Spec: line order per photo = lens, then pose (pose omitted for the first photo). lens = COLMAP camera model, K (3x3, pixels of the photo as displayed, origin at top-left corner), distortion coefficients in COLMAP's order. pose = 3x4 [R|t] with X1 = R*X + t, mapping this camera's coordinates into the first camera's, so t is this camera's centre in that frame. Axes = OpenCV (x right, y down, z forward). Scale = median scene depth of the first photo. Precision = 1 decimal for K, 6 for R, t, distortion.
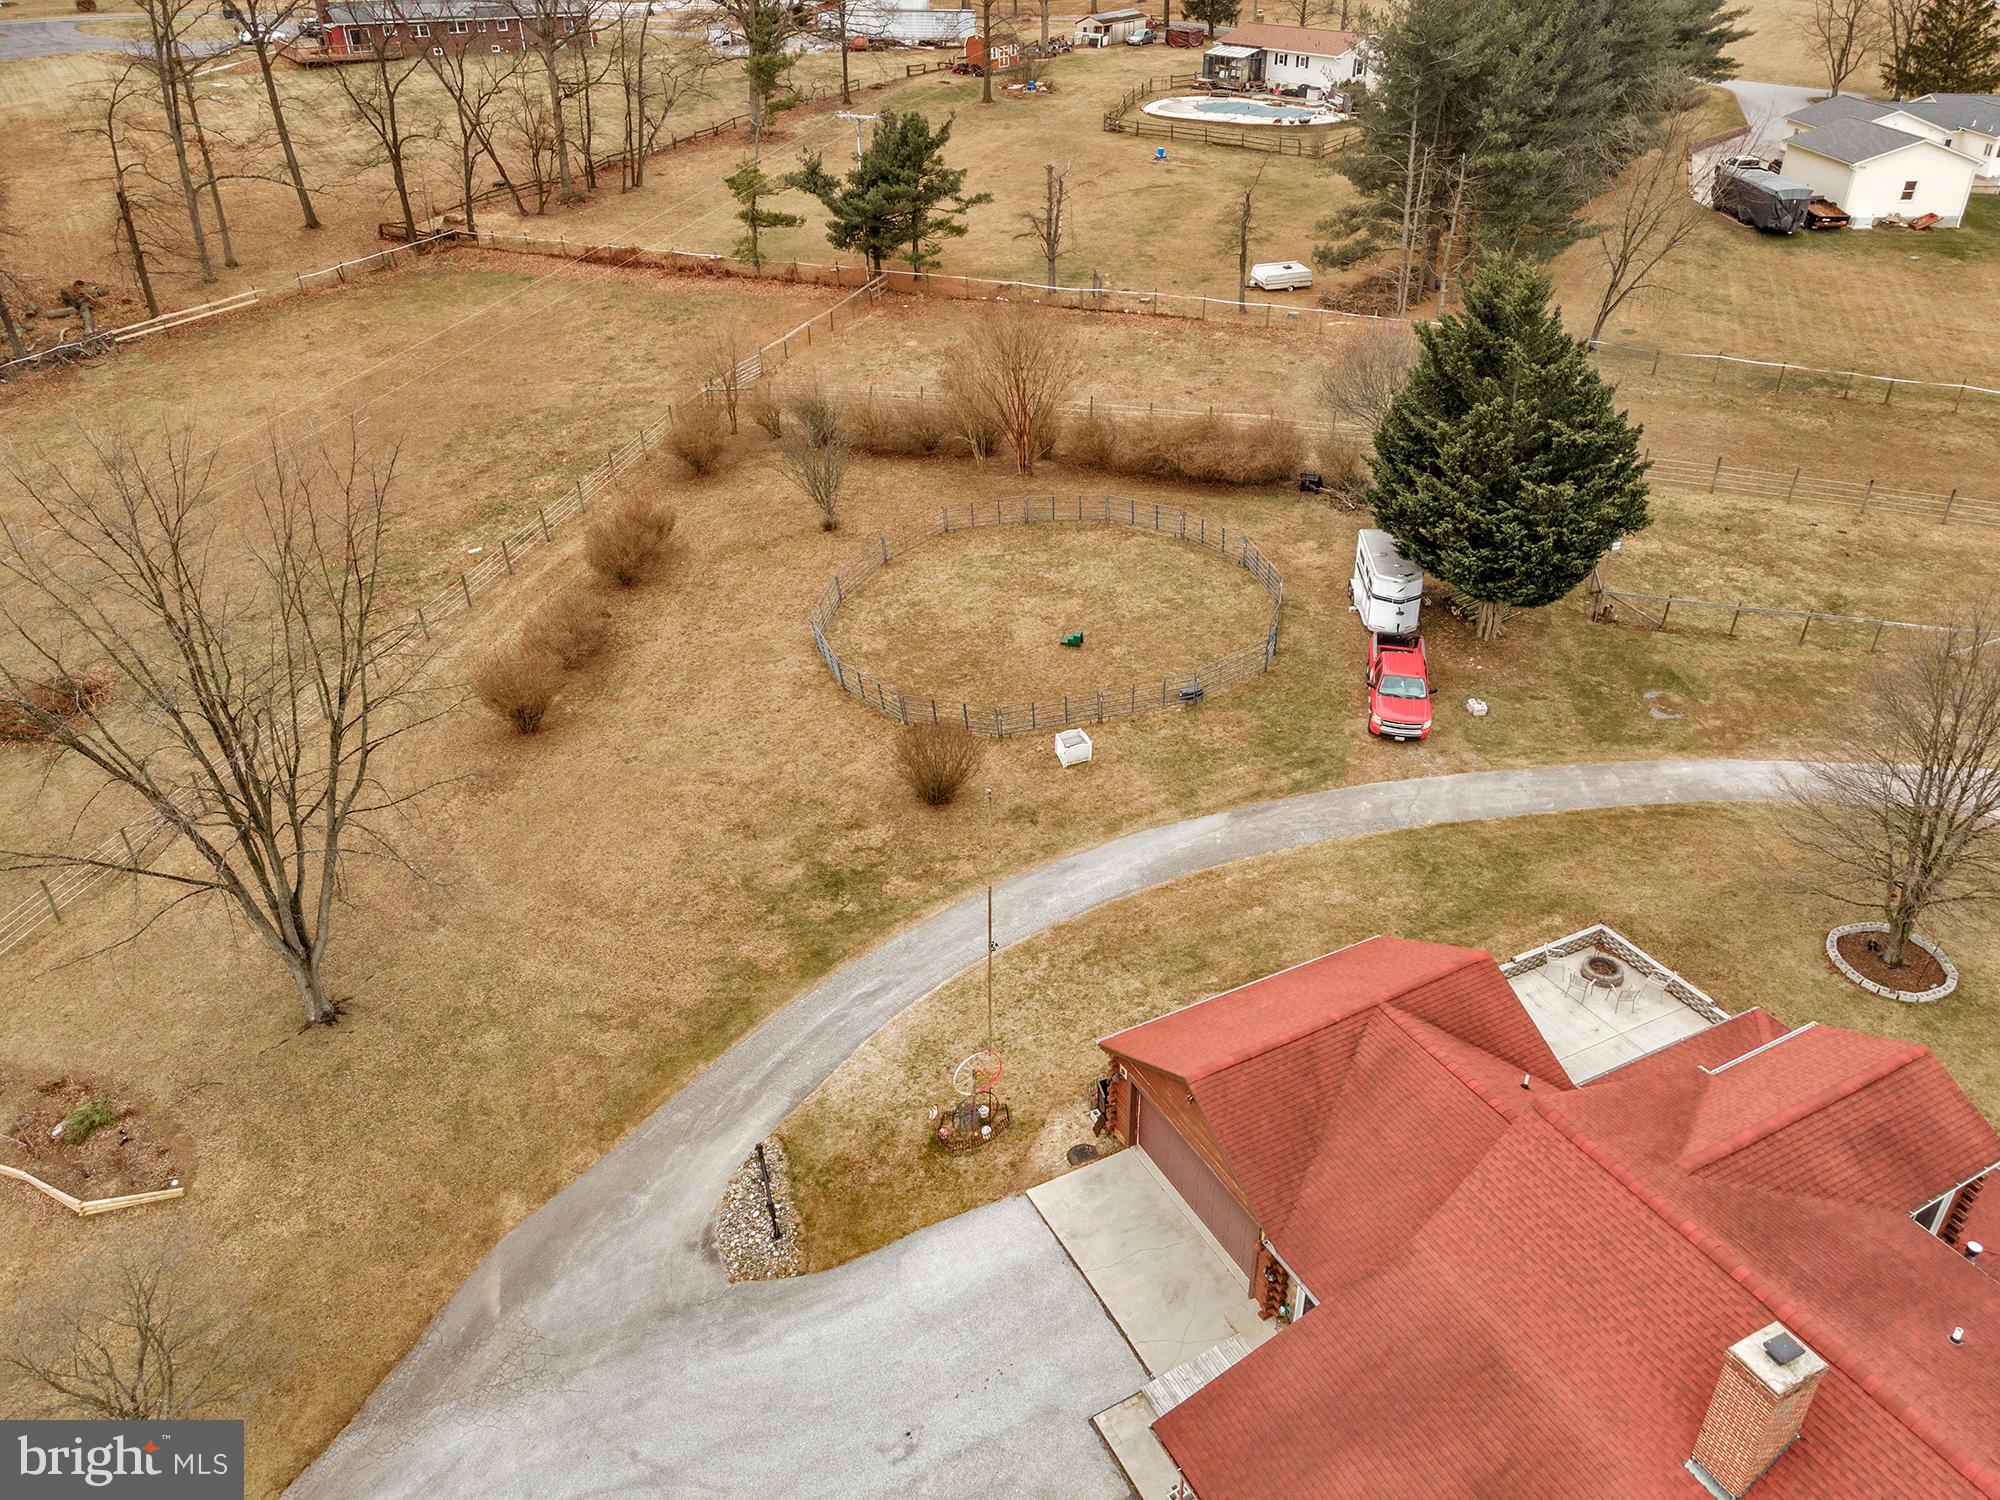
lens RADIAL K [[1456.1, 0, 1000.0], [0, 1456.1, 750.0], [0, 0, 1]] dist [0.043183, 0.001554]
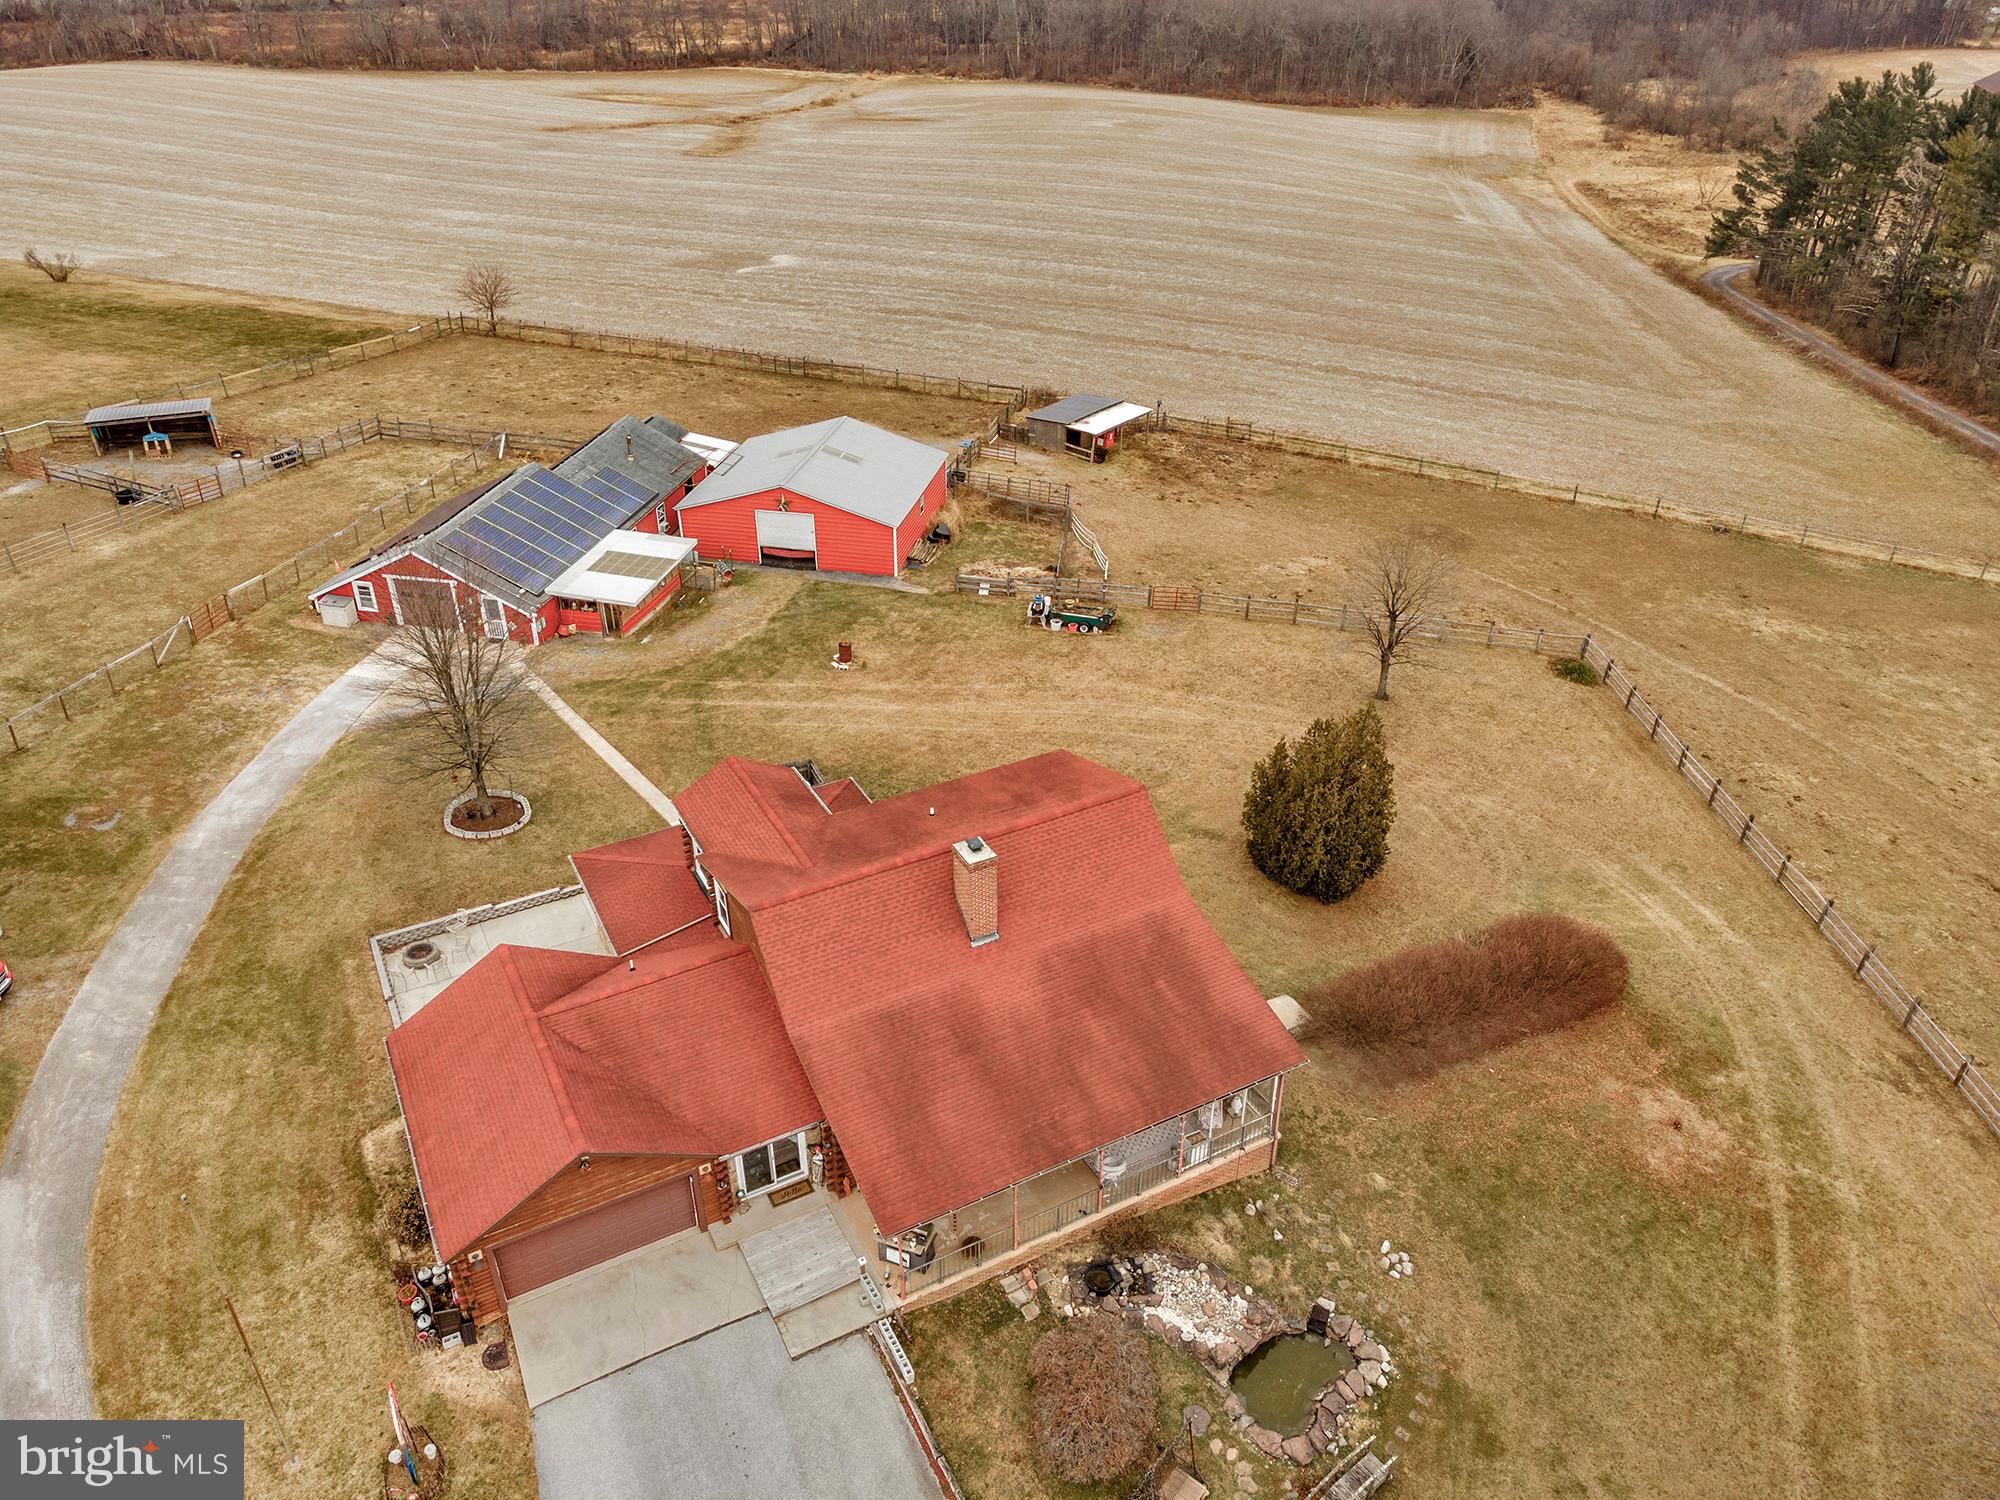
lens RADIAL K [[1457.5, 0, 1001.3], [0, 1457.5, 755.8], [0, 0, 1]] dist [0.031324, 0.032065]
pose [[-0.004526, -0.514345, 0.857572, -0.287193], [0.520007, 0.731299, 0.441355, -0.135443], [-0.854150, 0.447941, 0.264153, 0.136130]]
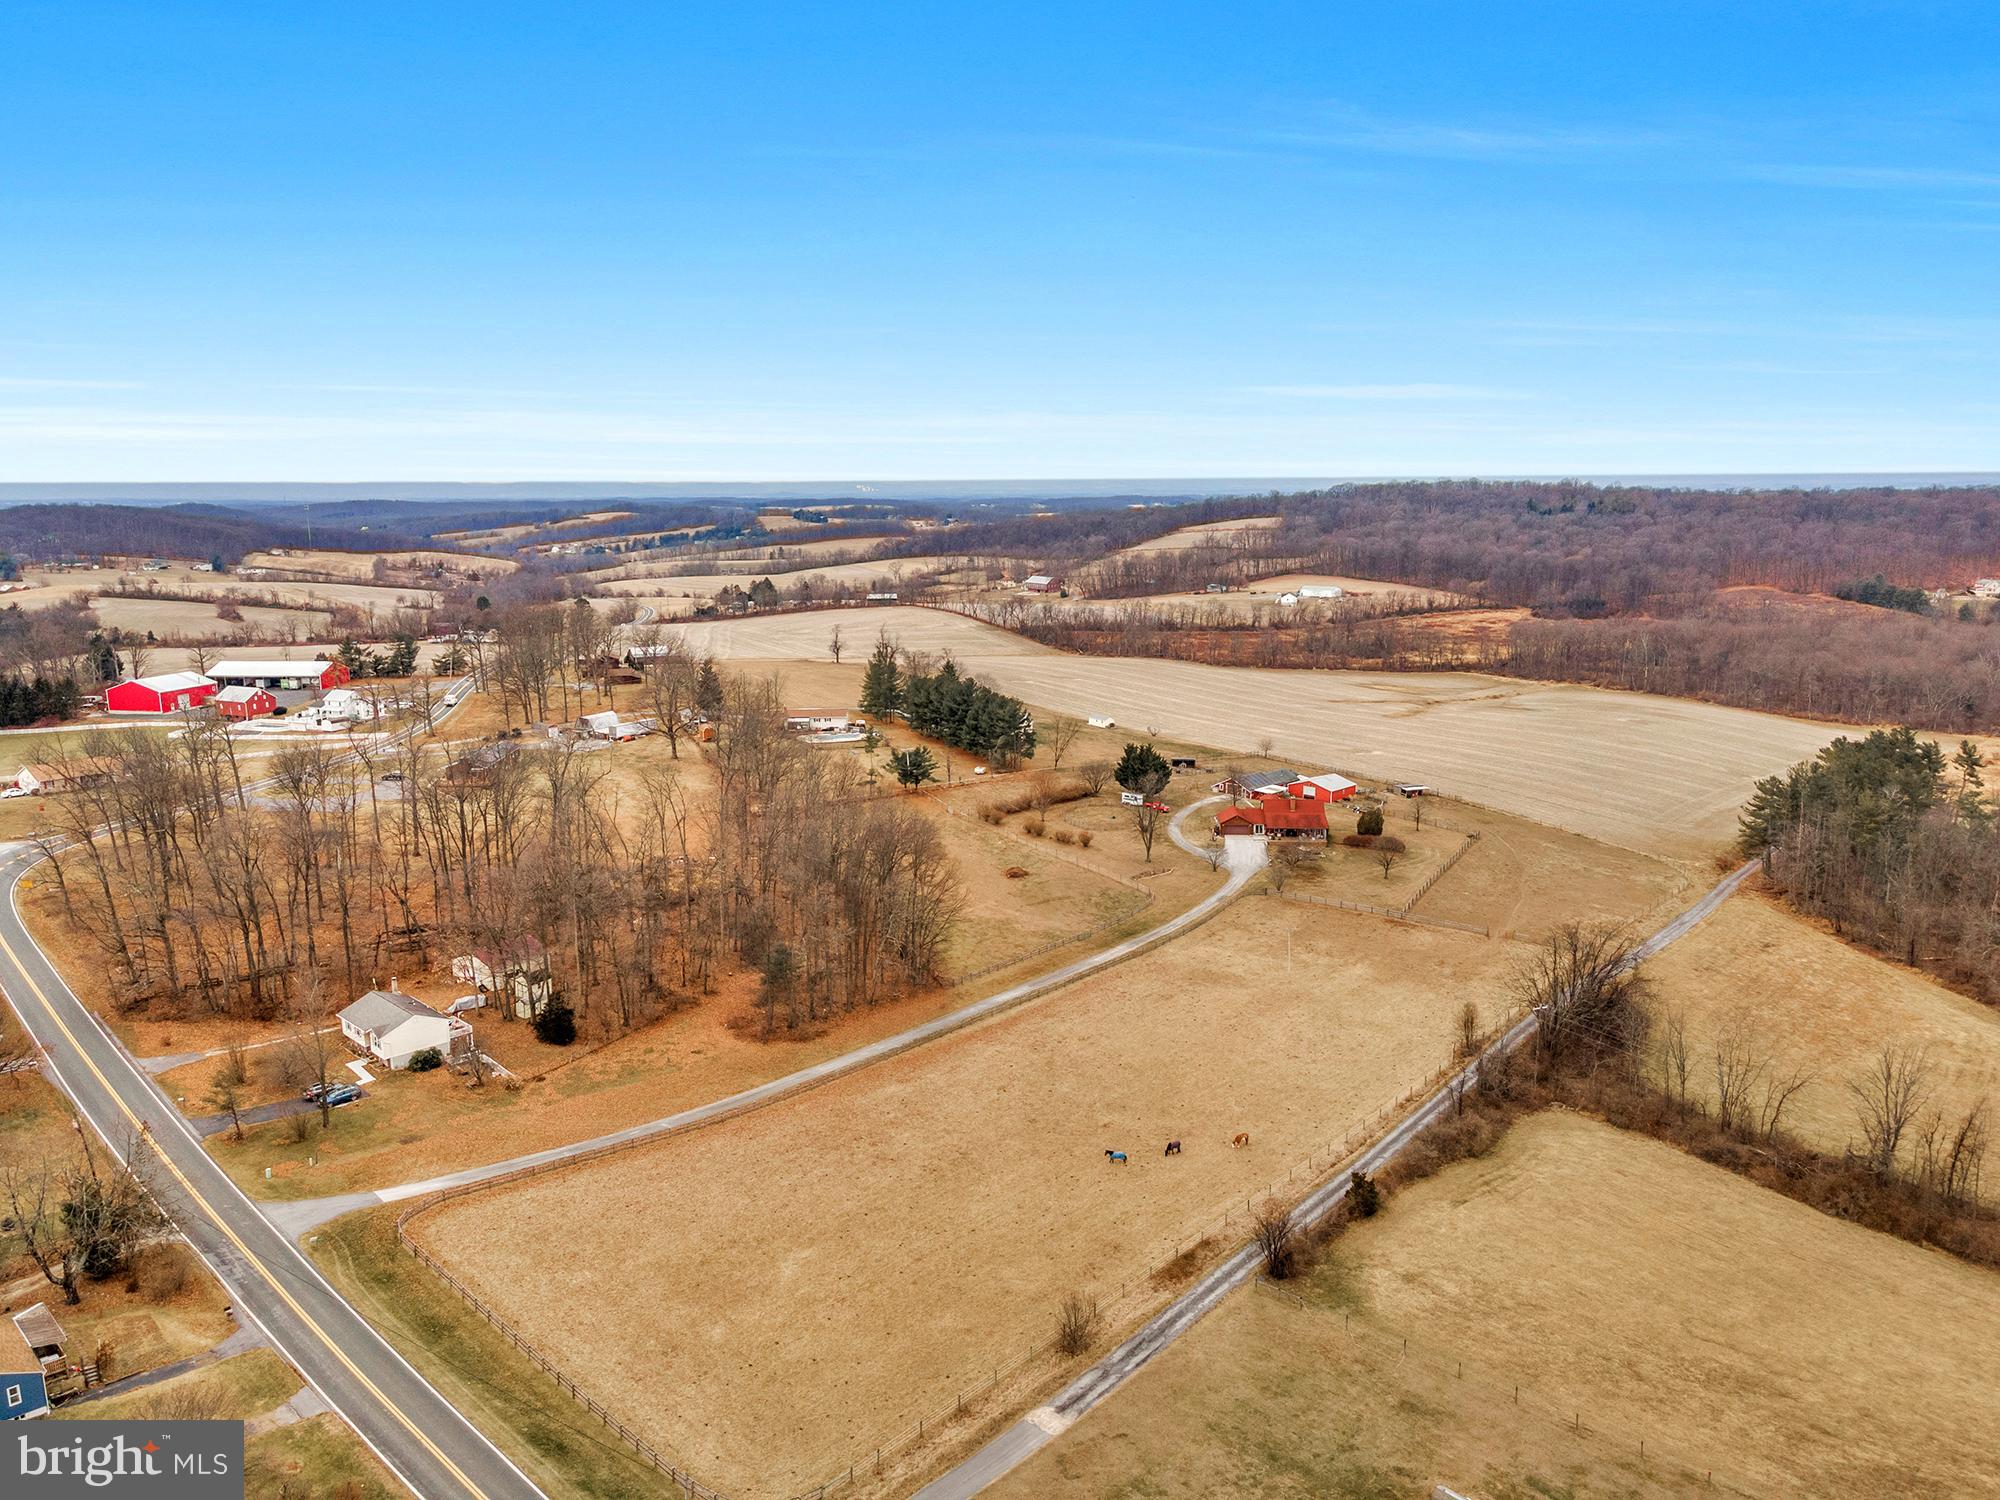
lens RADIAL K [[1457.5, 0, 1001.3], [0, 1457.5, 755.8], [0, 0, 1]] dist [0.031324, 0.032065]
pose [[0.525022, -0.154121, 0.837017, -3.757002], [0.442100, 0.889758, -0.113477, 0.121919], [-0.727254, 0.429624, 0.535280, -1.375509]]
